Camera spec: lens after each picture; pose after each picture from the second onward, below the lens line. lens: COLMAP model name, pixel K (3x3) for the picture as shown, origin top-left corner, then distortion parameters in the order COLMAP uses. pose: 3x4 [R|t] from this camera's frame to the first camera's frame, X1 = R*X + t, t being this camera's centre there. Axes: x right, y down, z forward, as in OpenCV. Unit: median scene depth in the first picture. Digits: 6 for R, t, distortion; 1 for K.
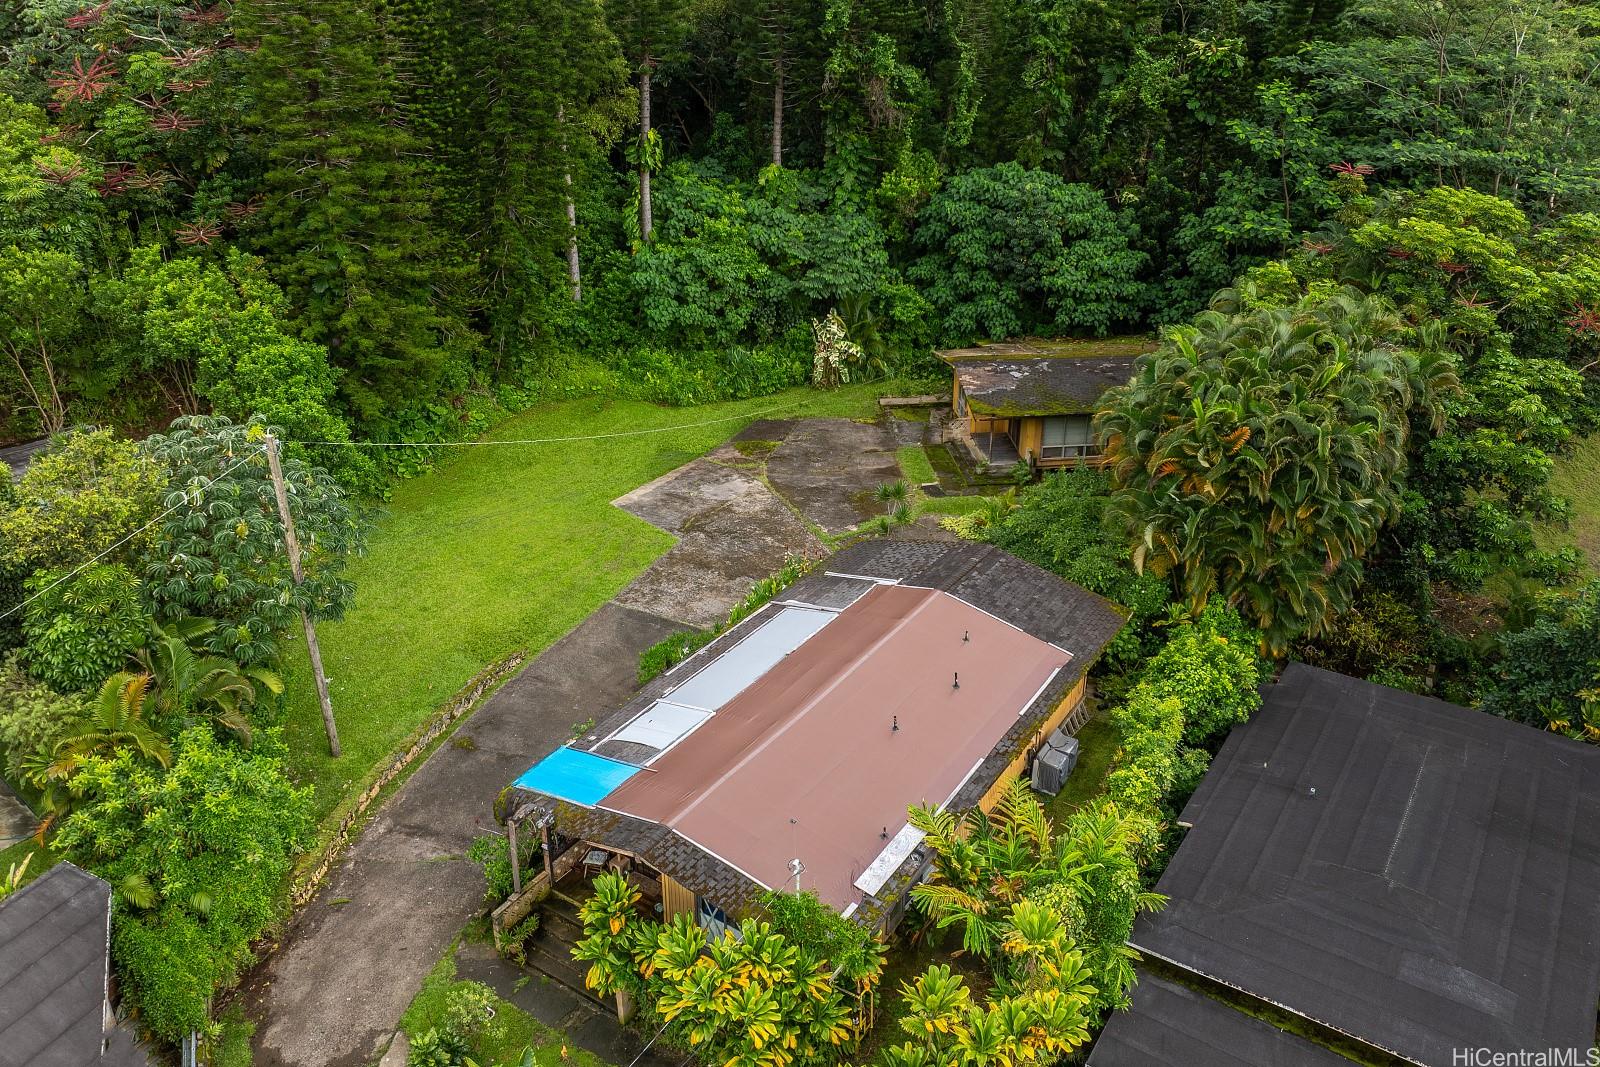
lens RADIAL K [[1200.5, 0, 821.3], [0, 1200.5, 516.4], [0, 0, 1]] dist [-0.023329, -0.003014]
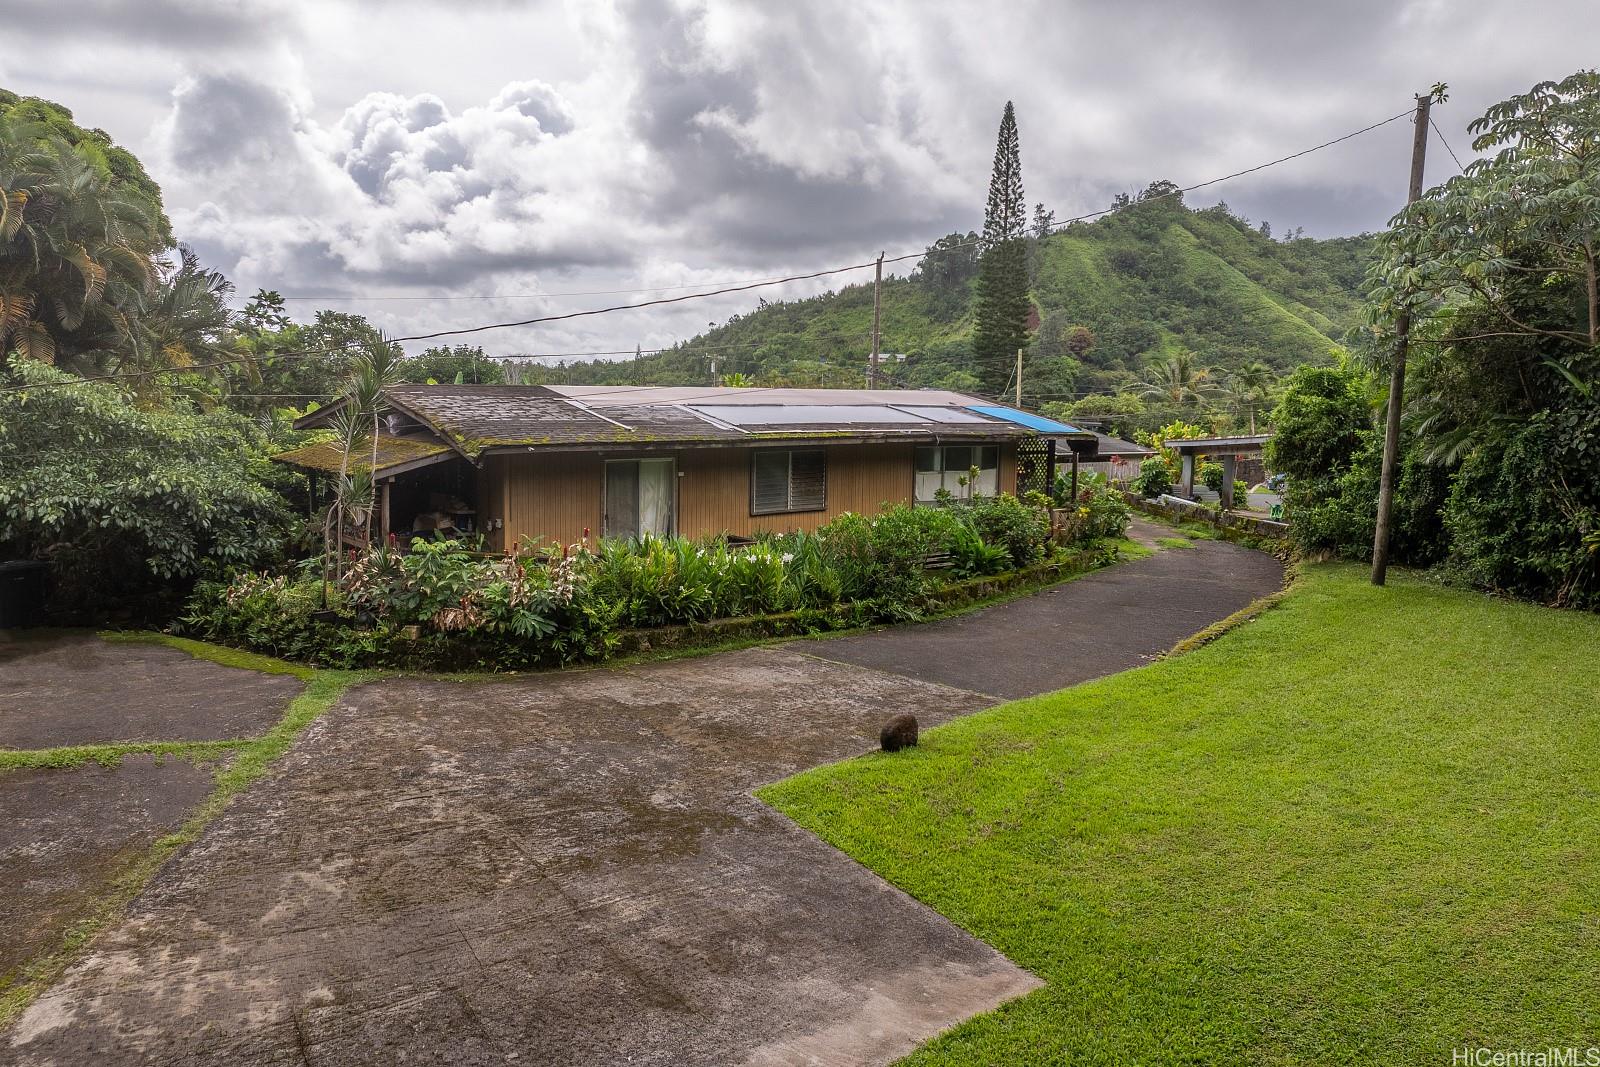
lens RADIAL K [[1169.0, 0, 800.0], [0, 1169.0, 533.5], [0, 0, 1]] dist [-0.040084, -0.004322]
pose [[-0.953844, -0.068727, 0.292332, -0.215662], [0.098074, 0.848792, 0.519552, -0.172771], [-0.283837, 0.524241, -0.802875, 1.278057]]
